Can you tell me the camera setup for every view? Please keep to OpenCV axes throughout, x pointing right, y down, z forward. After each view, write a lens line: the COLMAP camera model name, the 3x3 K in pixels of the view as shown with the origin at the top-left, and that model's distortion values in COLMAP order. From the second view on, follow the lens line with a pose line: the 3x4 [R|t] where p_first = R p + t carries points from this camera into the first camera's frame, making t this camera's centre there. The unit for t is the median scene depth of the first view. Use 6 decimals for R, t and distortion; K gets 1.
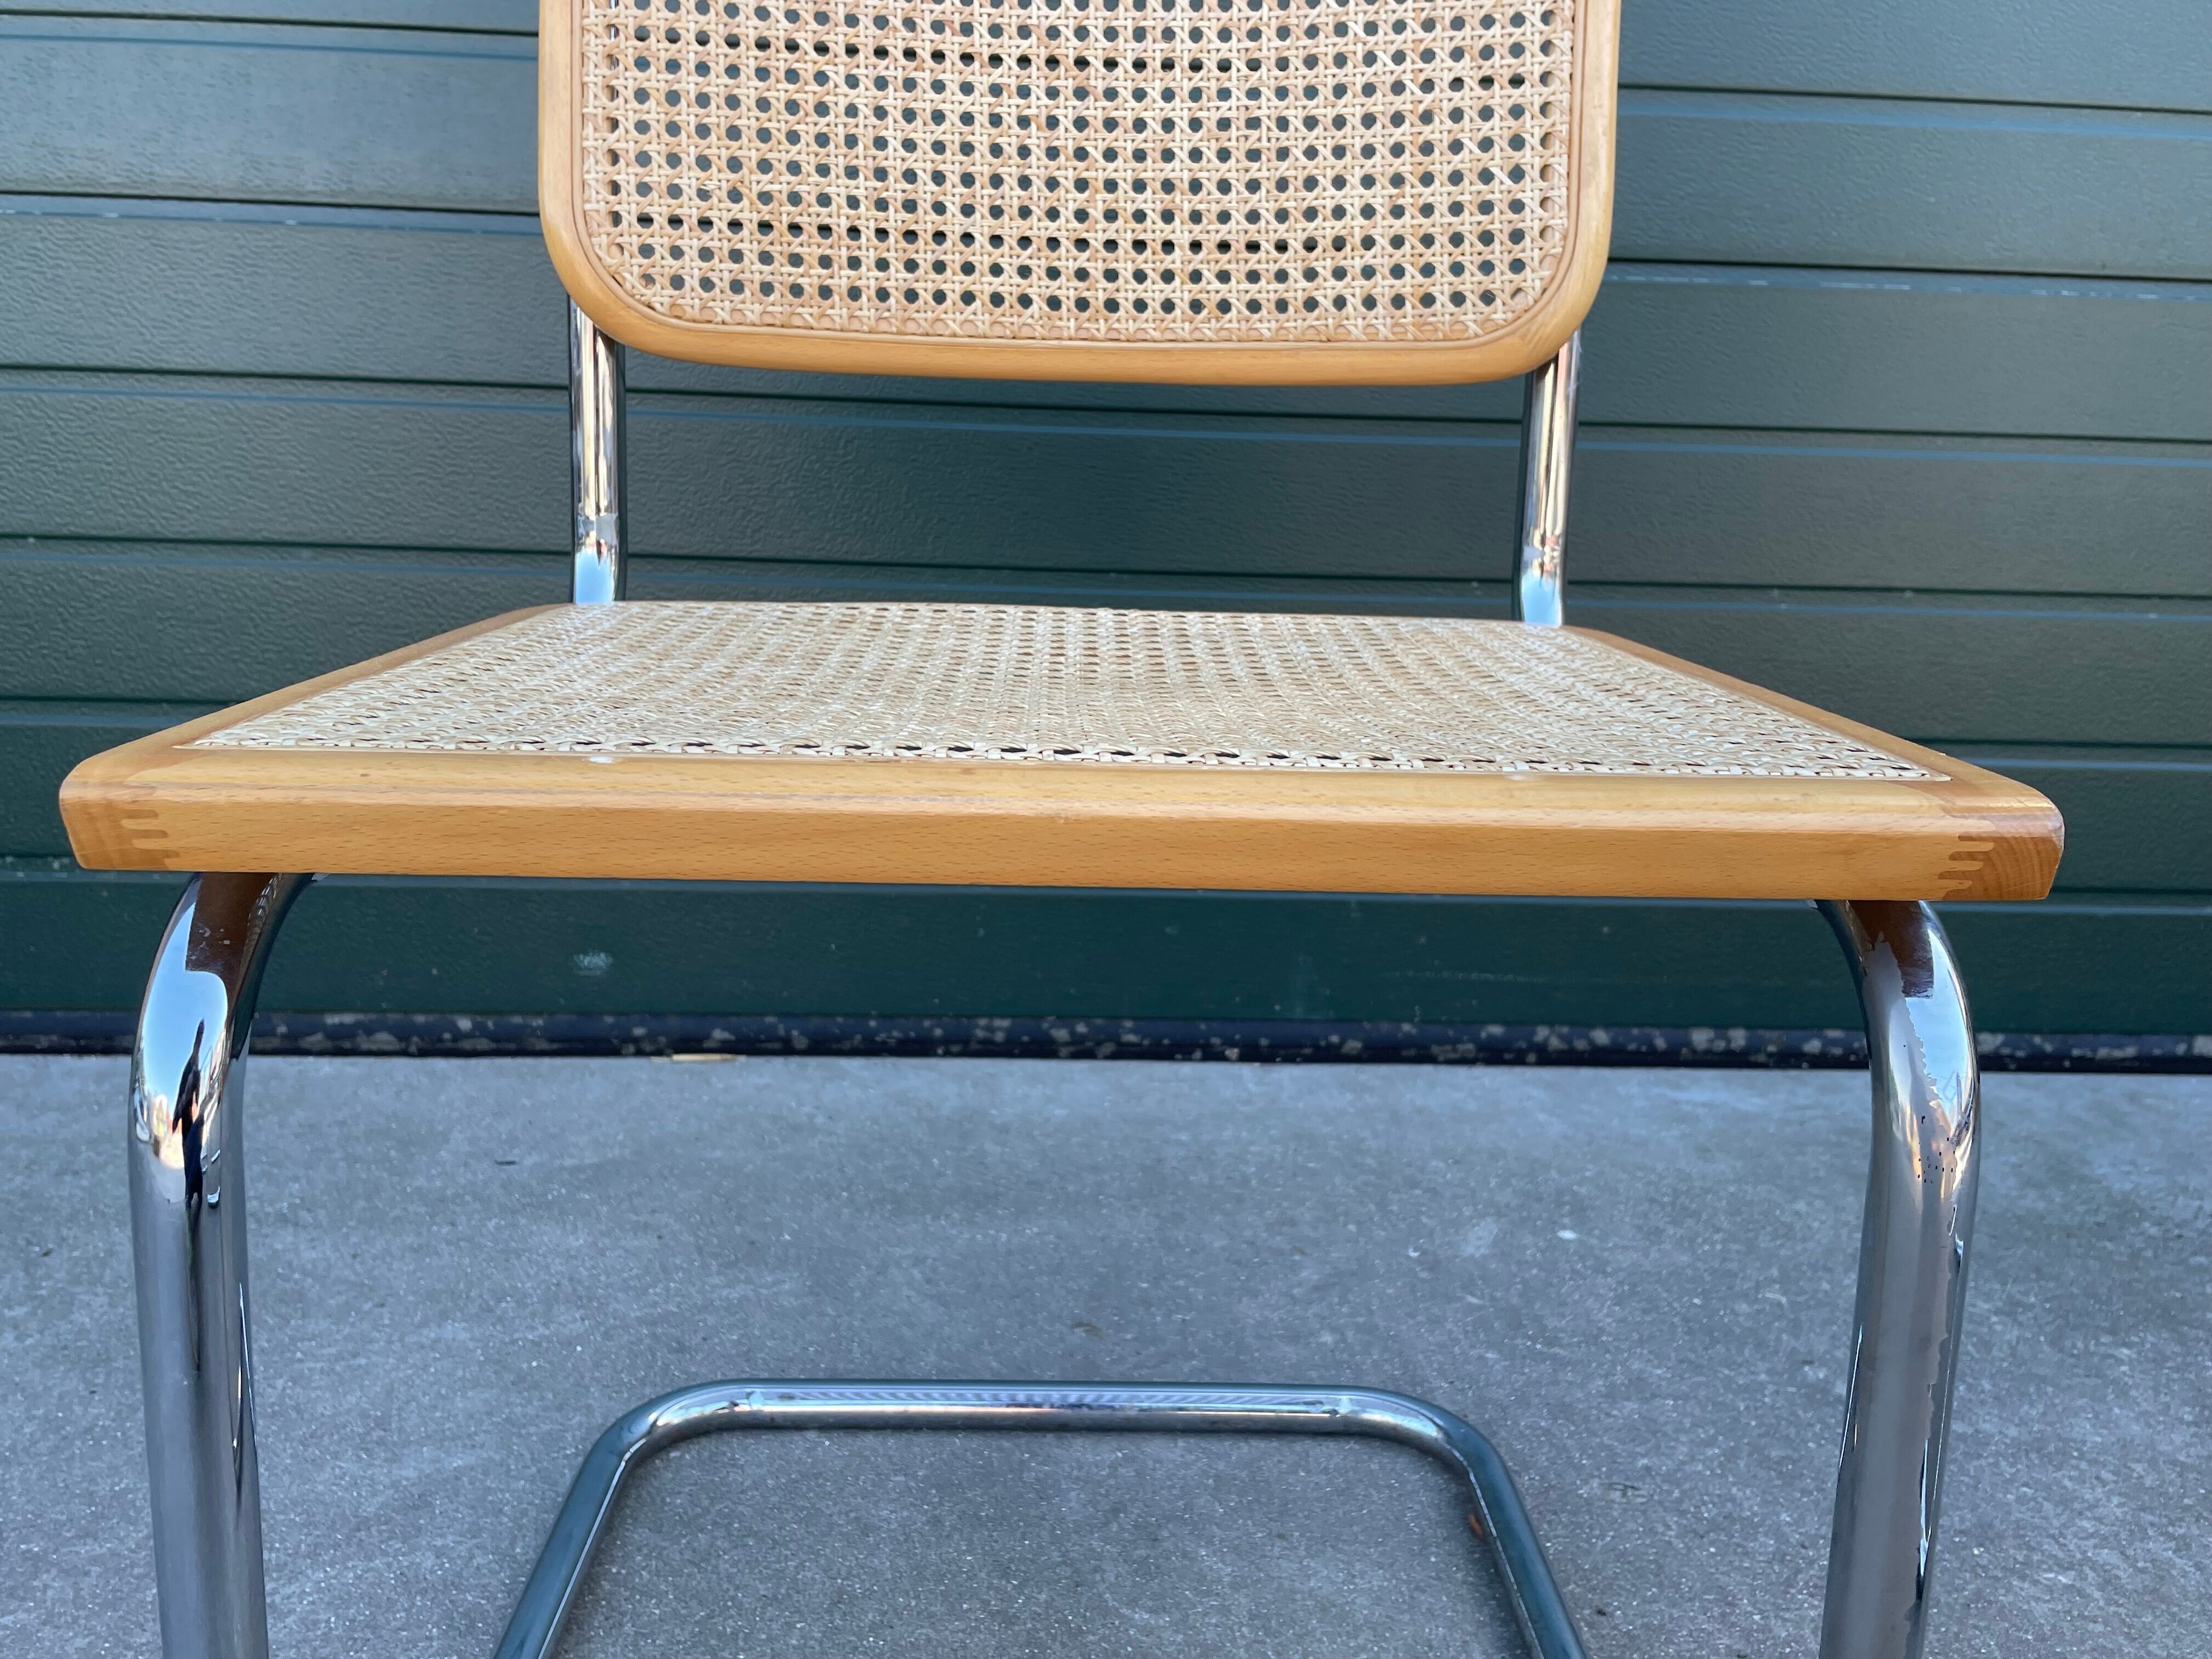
lens RADIAL K [[1886.9, 0, 1112.8], [0, 1886.9, 806.6], [0, 0, 1]] dist [0.074858, -0.109552]
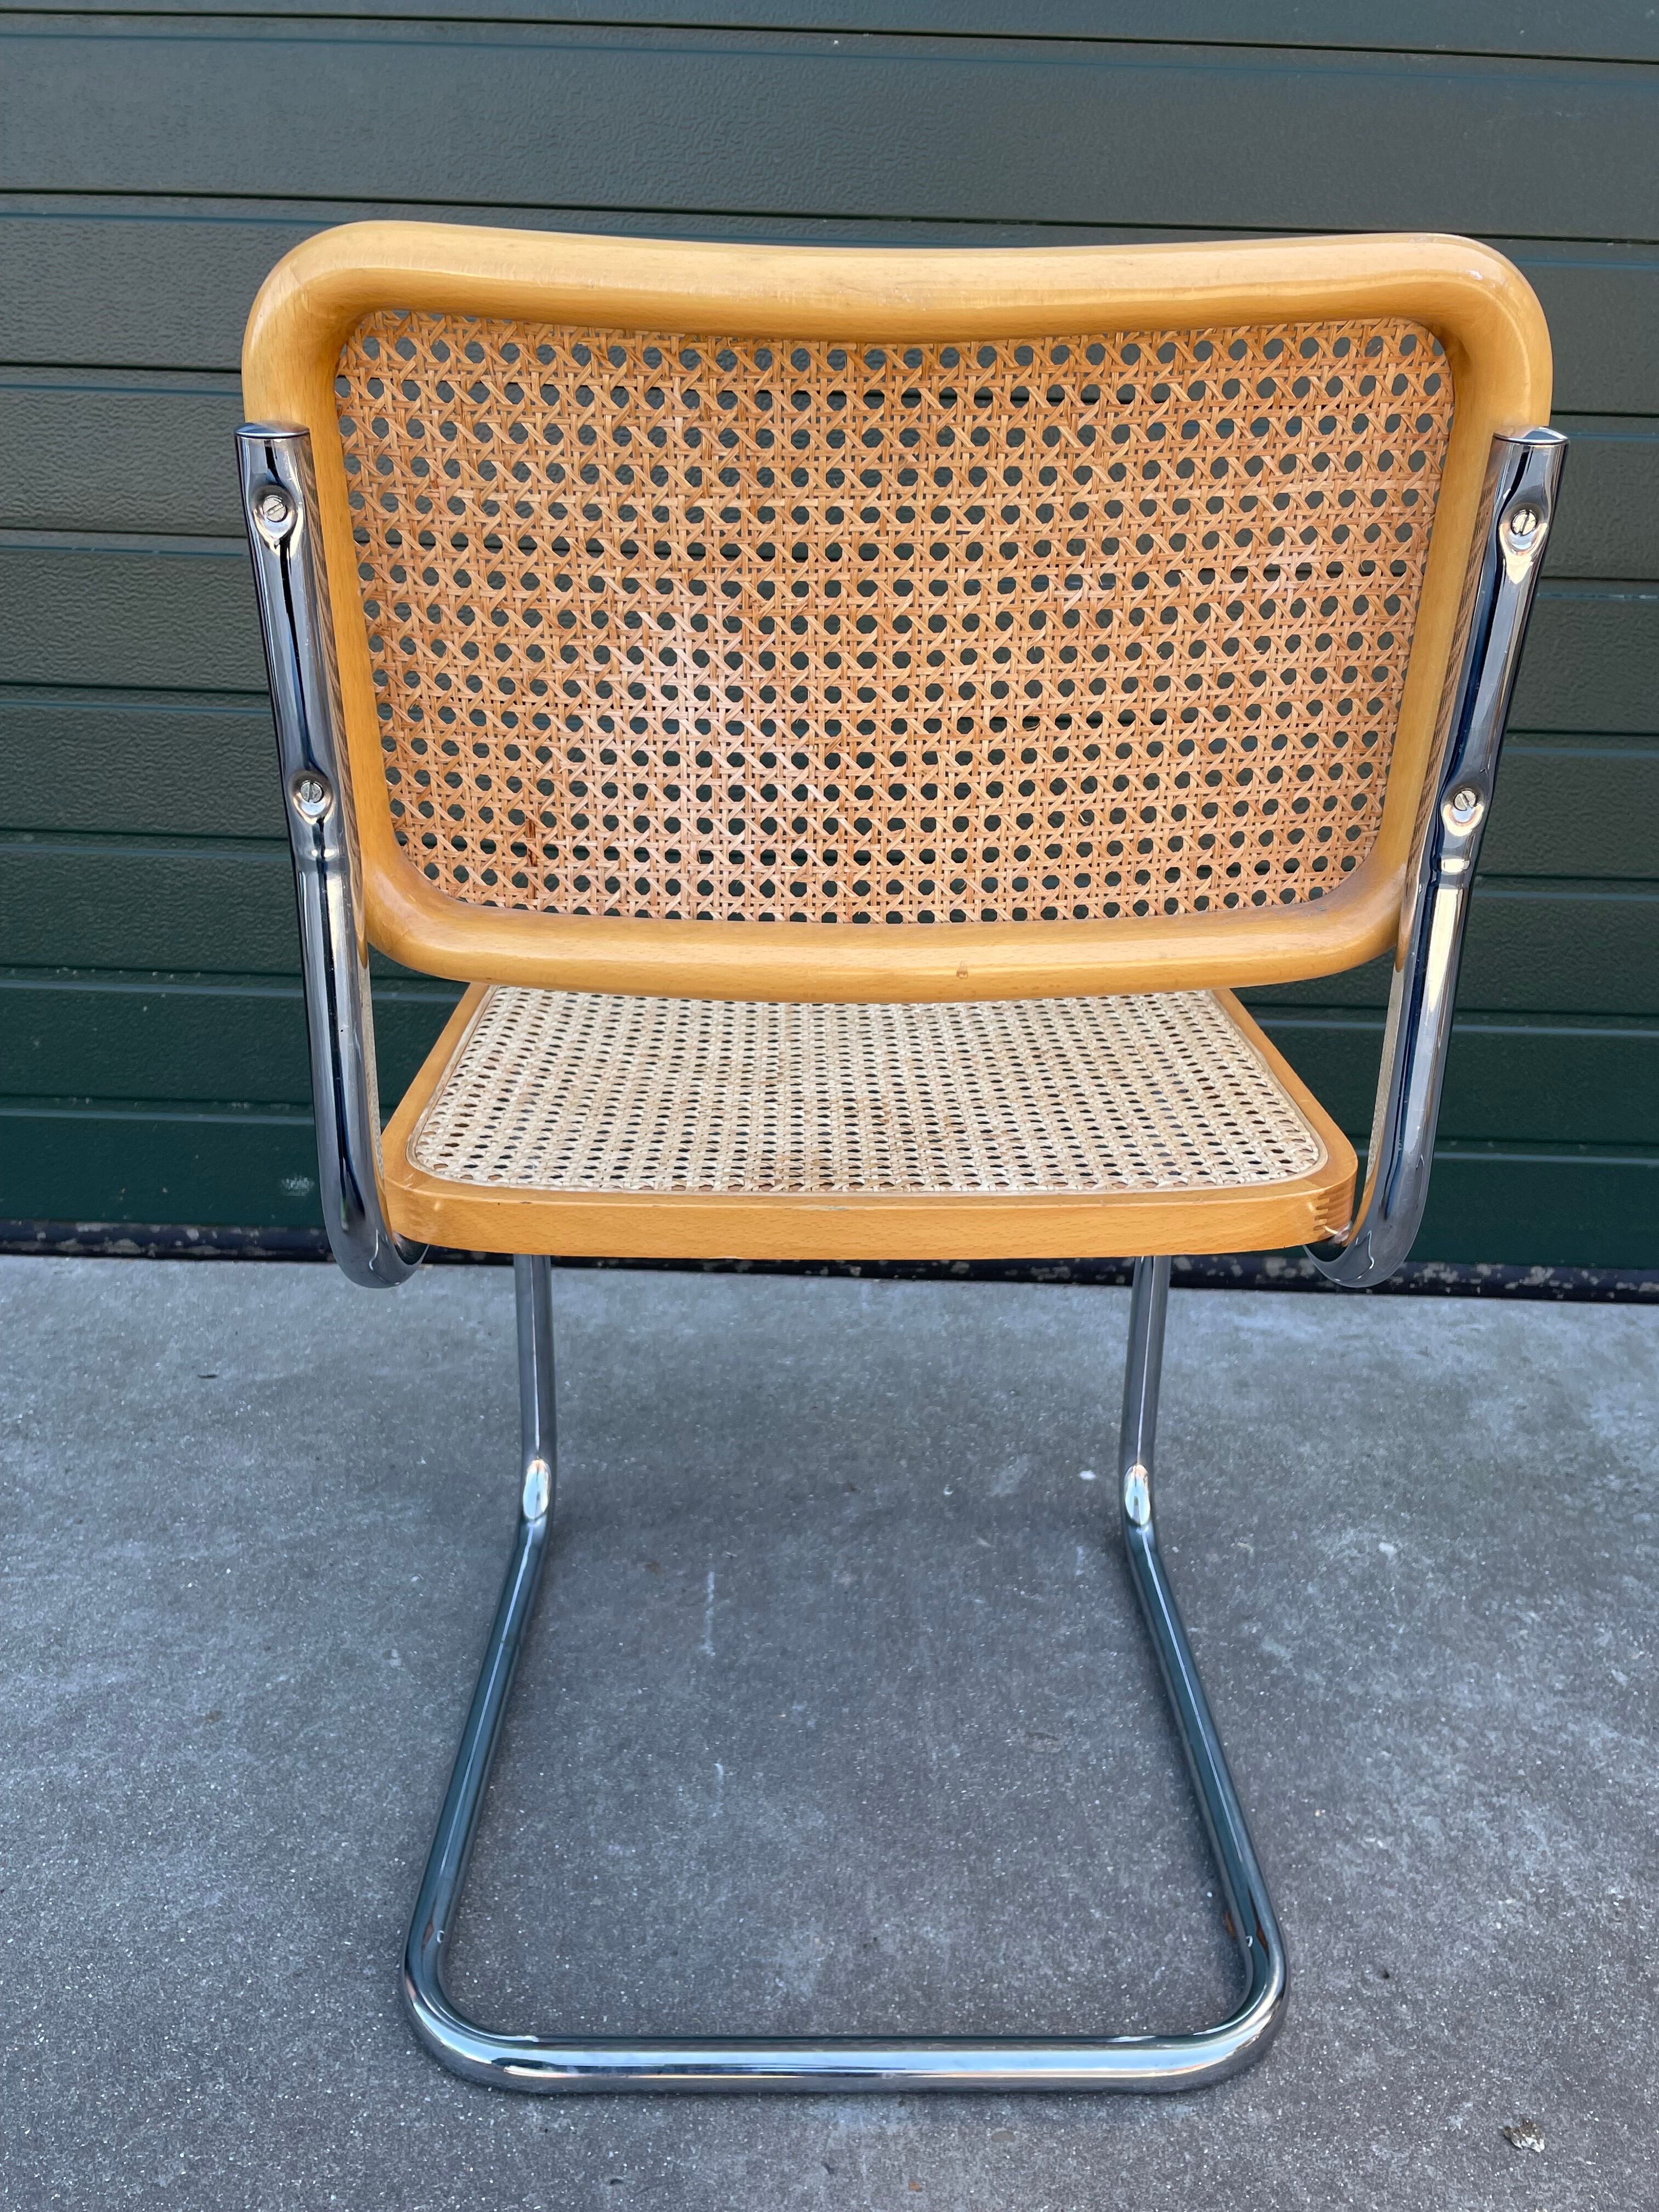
lens RADIAL K [[1786.4, 0, 844.7], [0, 1786.4, 1111.8], [0, 0, 1]] dist [0.069109, -0.106710]
pose [[0.997256, 0.022487, -0.070530, 0.230197], [-0.011194, 0.987598, 0.156603, -0.233848], [0.073177, -0.155384, 0.985140, -0.084846]]
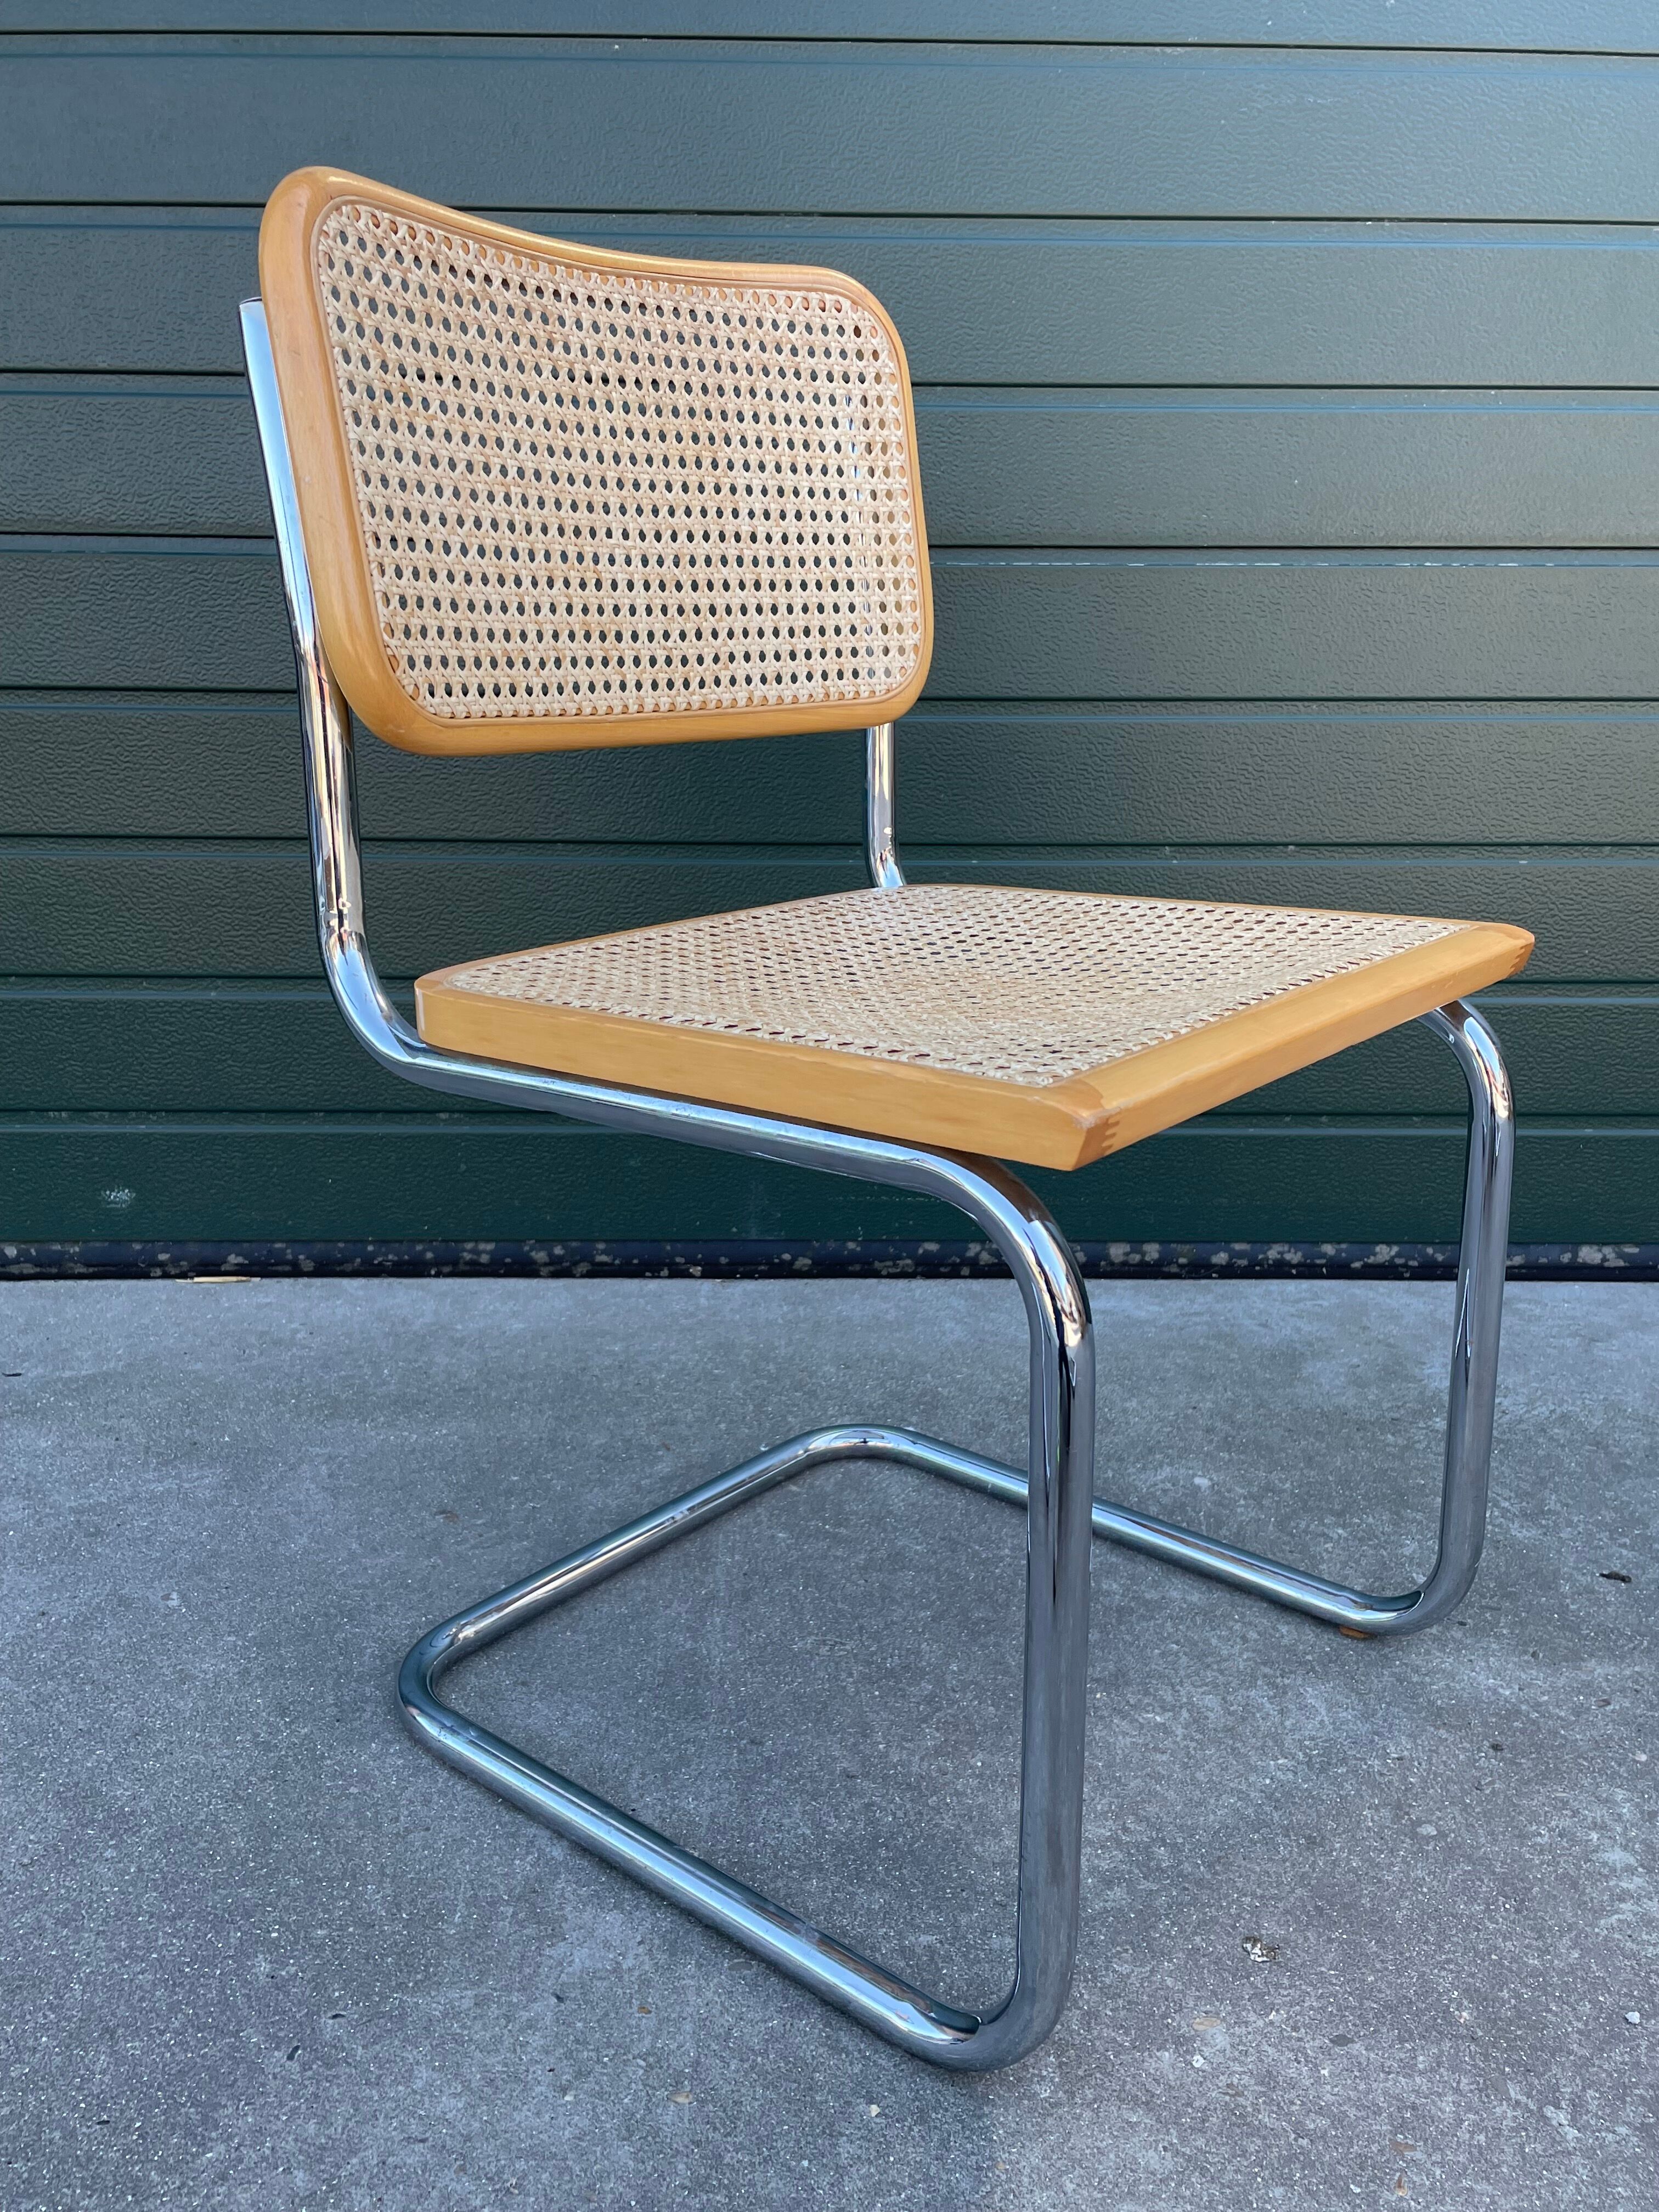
lens RADIAL K [[1878.4, 0, 843.0], [0, 1878.4, 1130.8], [0, 0, 1]] dist [0.085583, -0.126270]
pose [[0.998563, -0.011715, -0.052287, 0.369309], [0.015509, 0.997230, 0.072751, -0.055904], [0.051290, -0.073457, 0.995979, -0.175604]]
